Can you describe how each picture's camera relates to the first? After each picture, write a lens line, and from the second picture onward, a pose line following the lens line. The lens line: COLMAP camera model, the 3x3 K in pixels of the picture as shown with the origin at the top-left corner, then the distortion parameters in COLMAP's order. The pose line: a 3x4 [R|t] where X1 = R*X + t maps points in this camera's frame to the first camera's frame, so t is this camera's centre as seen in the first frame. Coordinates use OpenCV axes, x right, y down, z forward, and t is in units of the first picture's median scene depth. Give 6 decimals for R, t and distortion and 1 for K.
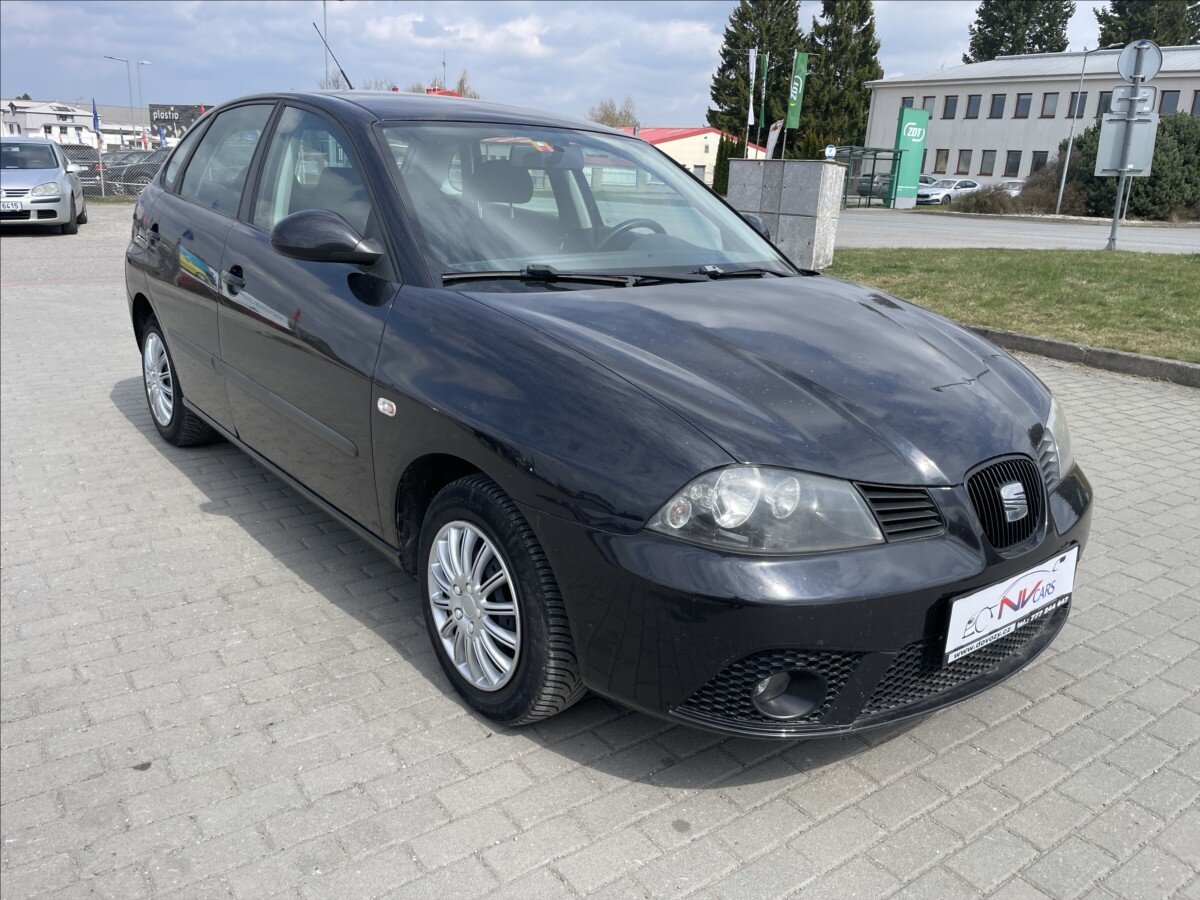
lens RADIAL K [[929.4, 0, 601.1], [0, 929.4, 452.4], [0, 0, 1]] dist [0.082416, -0.128147]
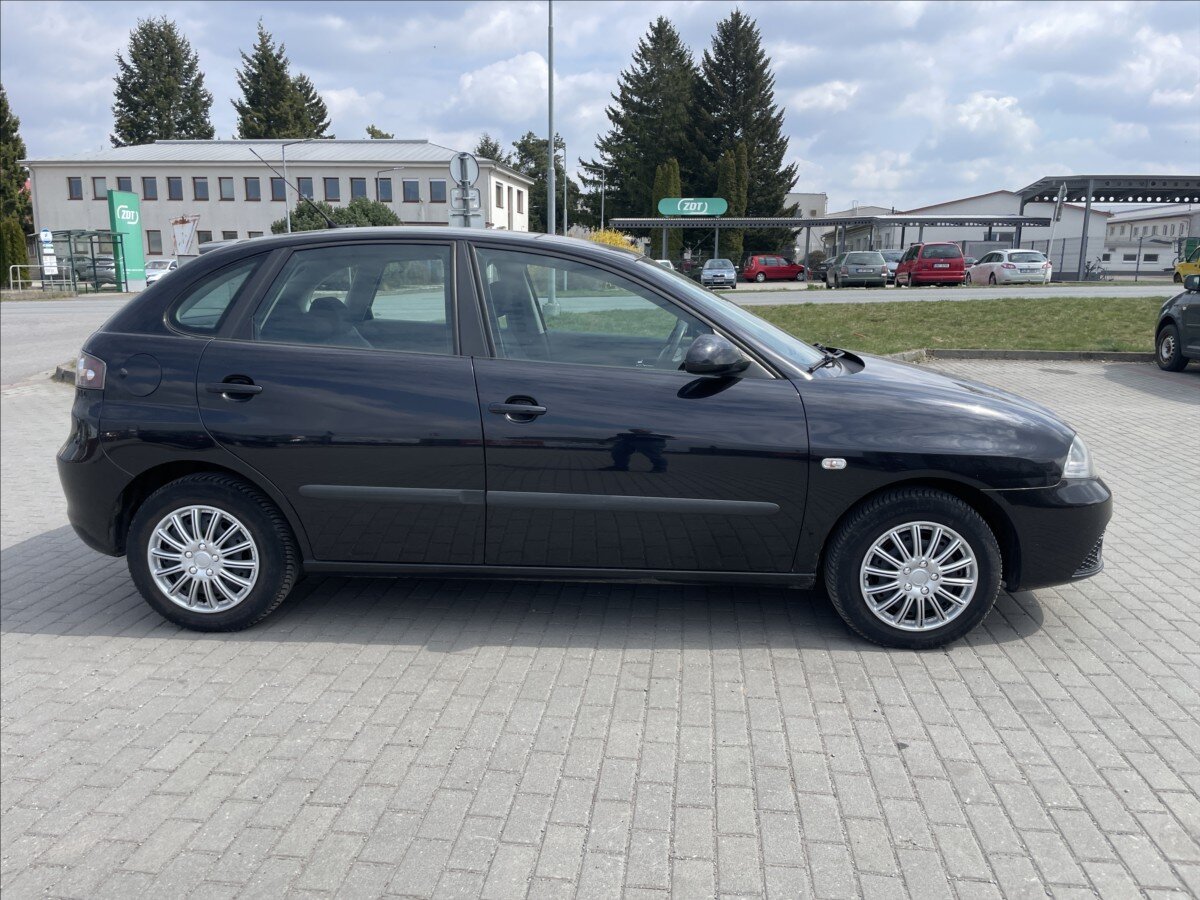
lens RADIAL K [[929.4, 0, 601.1], [0, 929.4, 452.4], [0, 0, 1]] dist [0.082416, -0.128147]
pose [[0.653620, -0.190041, 0.732574, -0.302806], [0.243984, 0.969192, 0.033735, -0.040346], [-0.716416, 0.156687, 0.679851, 0.060650]]
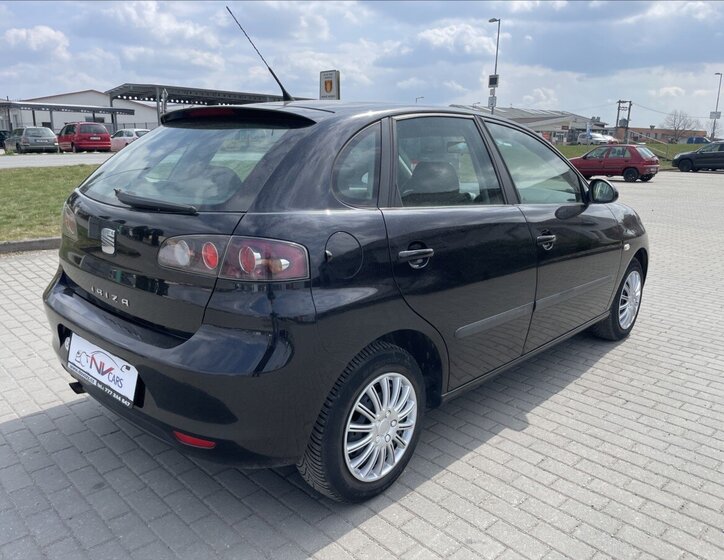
lens RADIAL K [[573.9, 0, 362.0], [0, 573.9, 280.0], [0, 0, 1]] dist [0.103170, -0.138405]
pose [[-0.154567, -0.273140, 0.949476, -0.334558], [0.272405, 0.911992, 0.306702, -0.131307], [-0.949686, 0.306048, -0.066559, 0.365941]]
